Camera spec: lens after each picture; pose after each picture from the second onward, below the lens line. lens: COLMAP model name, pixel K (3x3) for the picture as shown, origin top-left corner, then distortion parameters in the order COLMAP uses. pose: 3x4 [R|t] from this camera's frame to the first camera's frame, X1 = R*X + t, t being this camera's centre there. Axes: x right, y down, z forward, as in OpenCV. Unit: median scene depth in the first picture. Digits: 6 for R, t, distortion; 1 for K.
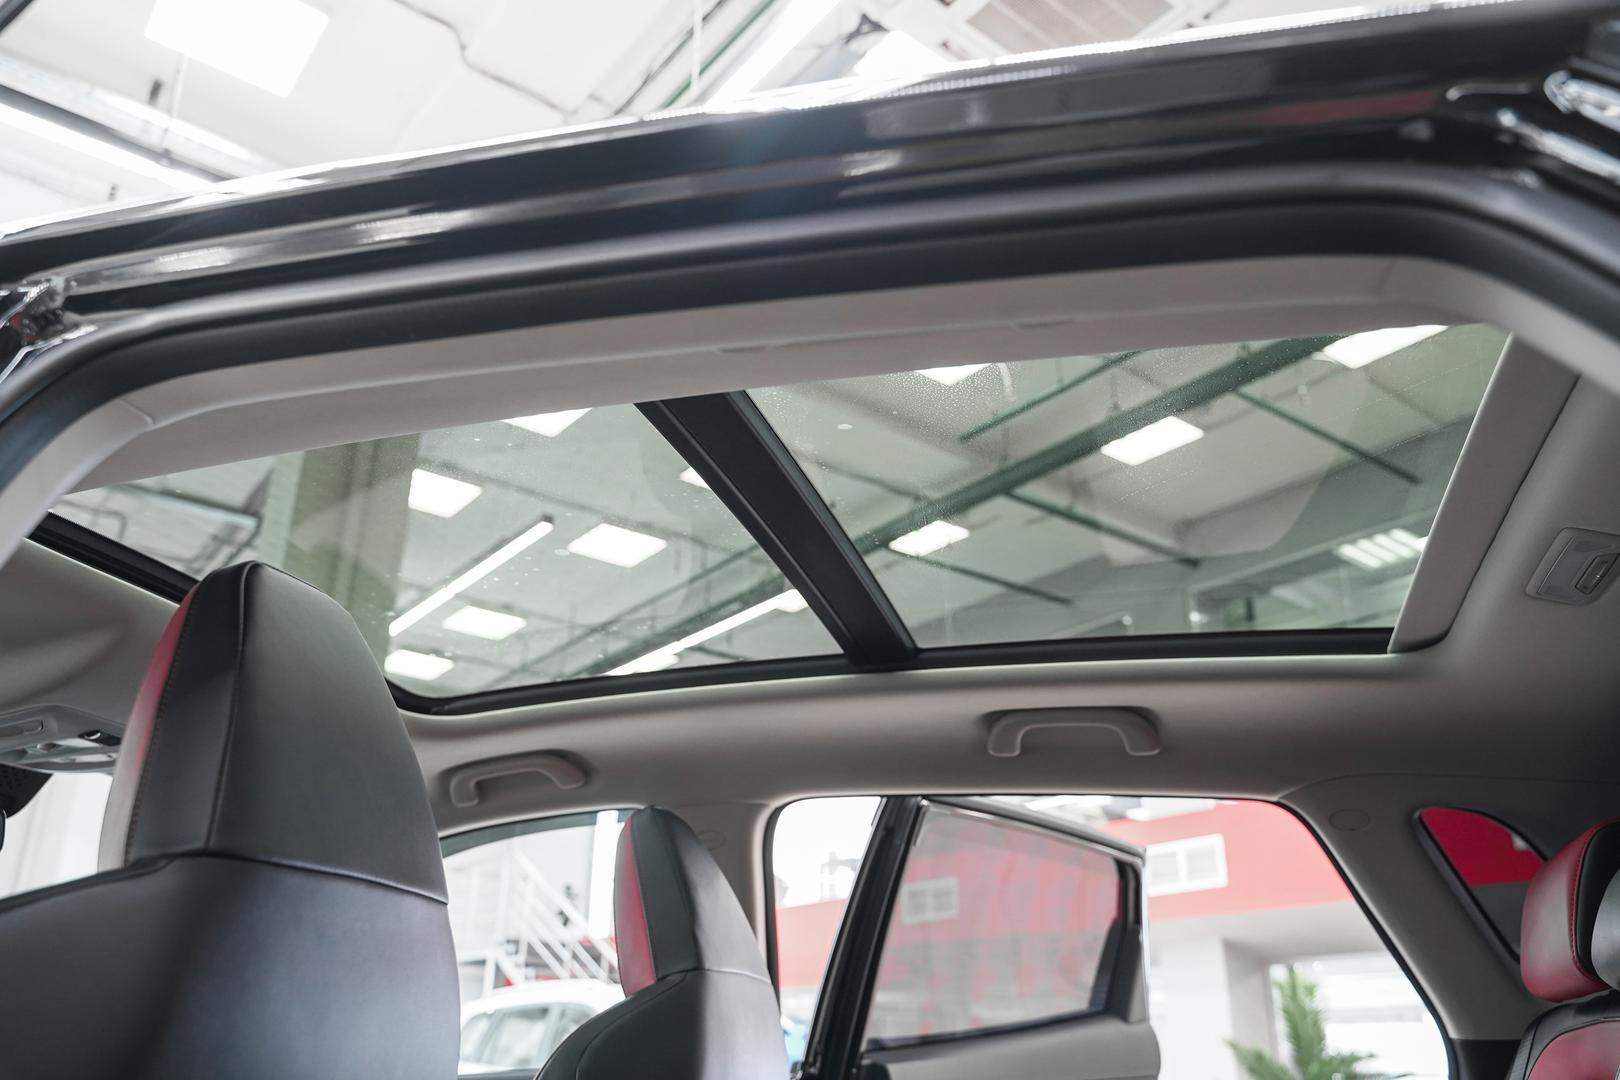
lens RADIAL K [[1316.4, 0, 812.1], [0, 1316.4, 522.1], [0, 0, 1]] dist [-0.007235, -0.001705]
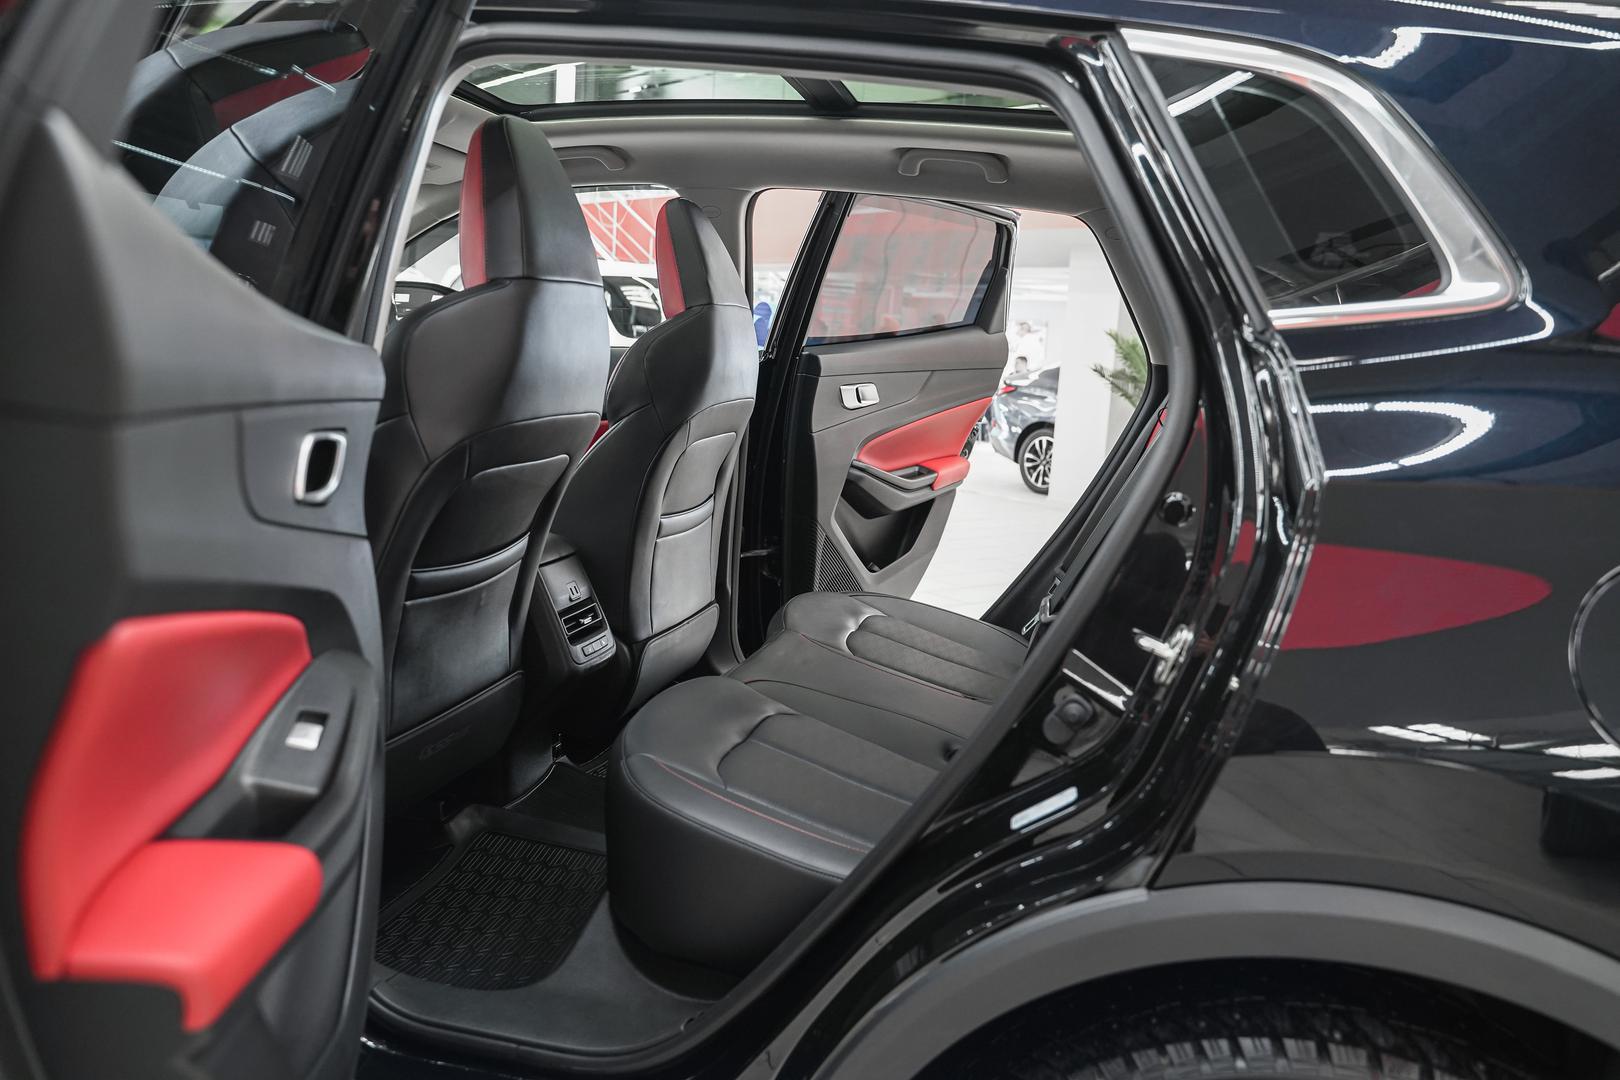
lens RADIAL K [[1316.4, 0, 812.1], [0, 1316.4, 522.1], [0, 0, 1]] dist [-0.007235, -0.001705]
pose [[0.997771, 0.046785, 0.047574, -0.017123], [-0.064613, 0.855415, 0.513898, -0.232932], [-0.016653, -0.515826, 0.856531, -0.466700]]
